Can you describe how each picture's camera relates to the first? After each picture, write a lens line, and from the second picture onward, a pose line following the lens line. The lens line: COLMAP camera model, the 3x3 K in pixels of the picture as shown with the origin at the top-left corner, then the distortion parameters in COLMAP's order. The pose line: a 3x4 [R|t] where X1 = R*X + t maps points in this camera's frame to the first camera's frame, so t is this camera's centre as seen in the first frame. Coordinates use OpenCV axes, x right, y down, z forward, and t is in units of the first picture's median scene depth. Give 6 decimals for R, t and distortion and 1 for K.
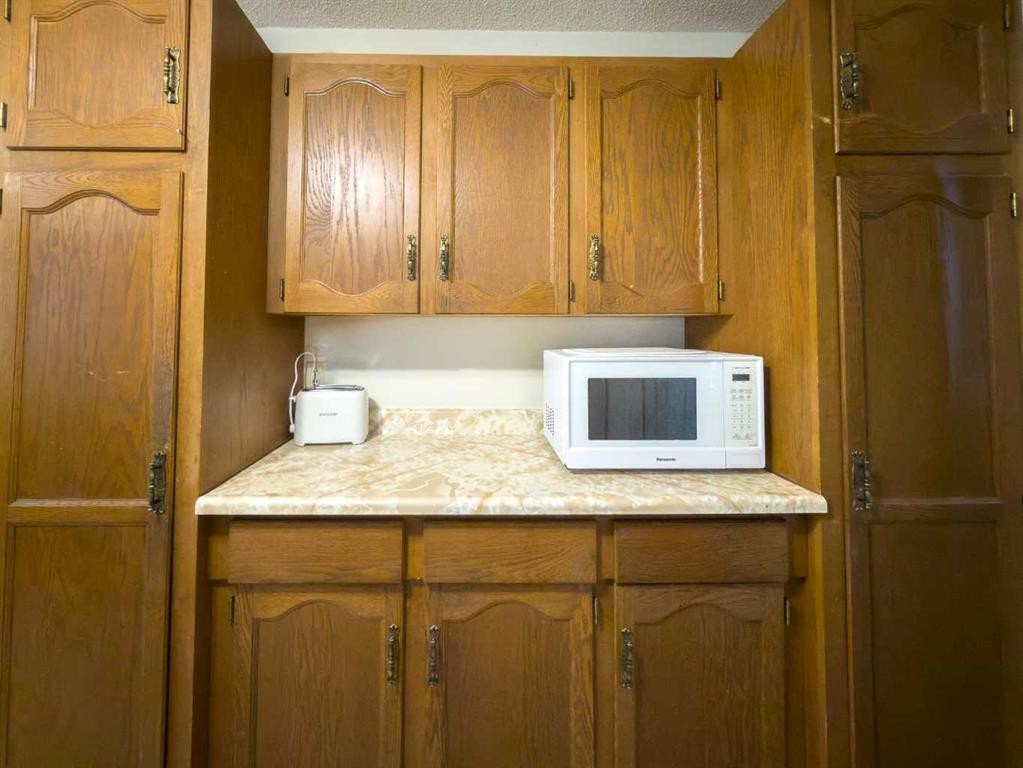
lens RADIAL K [[423.9, 0, 471.2], [0, 423.9, 317.9], [0, 0, 1]] dist [-0.001600, -0.000140]
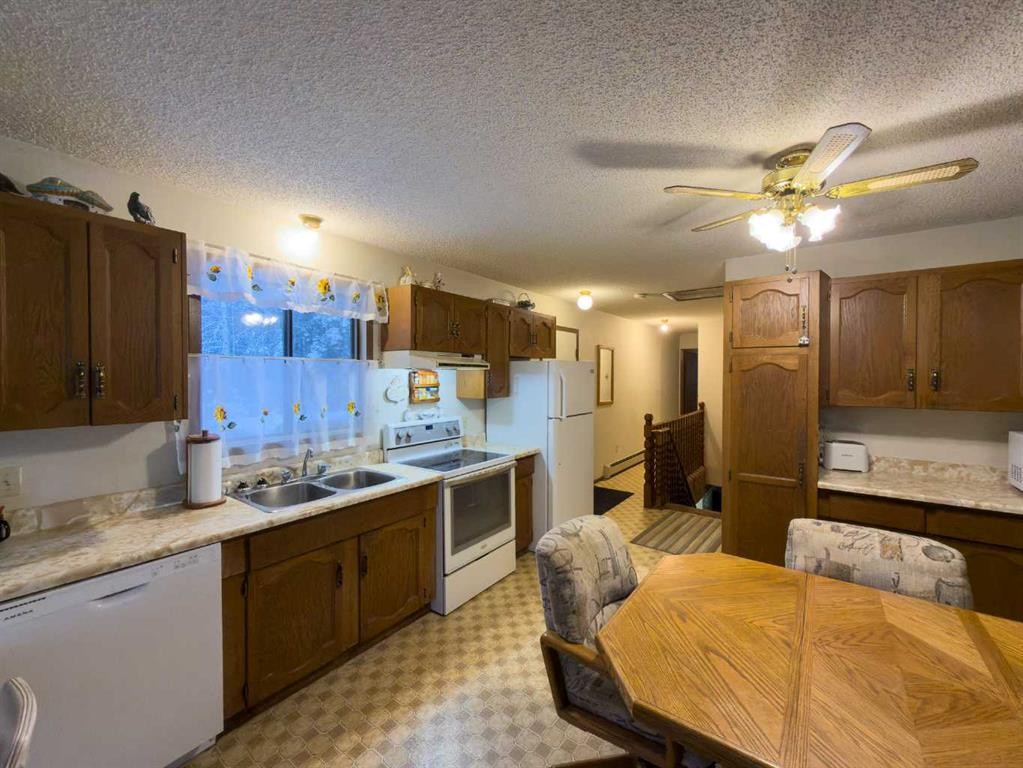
lens RADIAL K [[412.1, 0, 512.7], [0, 412.1, 379.3], [0, 0, 1]] dist [-0.001903, -0.000143]
pose [[0.807906, 0.004148, -0.589296, -0.574276], [0.017550, 0.999362, 0.031094, -0.266688], [0.589049, -0.035463, 0.807319, -1.804563]]
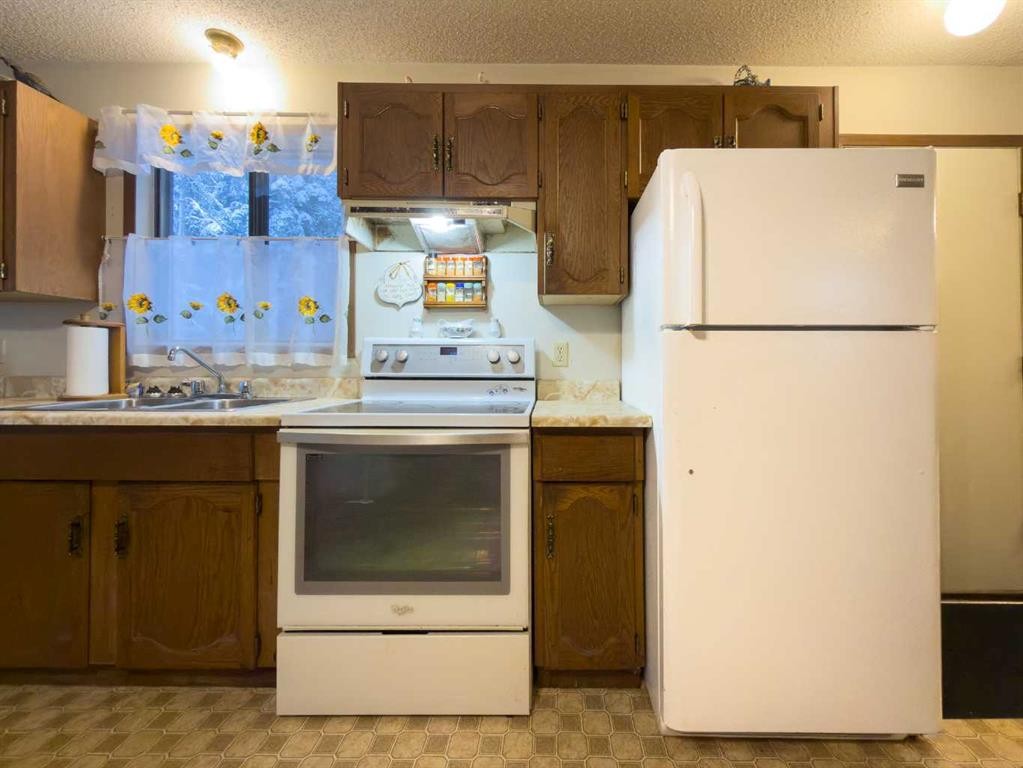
lens RADIAL K [[439.9, 0, 512.1], [0, 439.9, 346.7], [0, 0, 1]] dist [-0.000647, -0.000022]
pose [[-0.000069, -0.011540, -0.999933, -1.030872], [0.023771, 0.999651, -0.011539, 0.156880], [0.999717, -0.023770, 0.000206, 0.412931]]
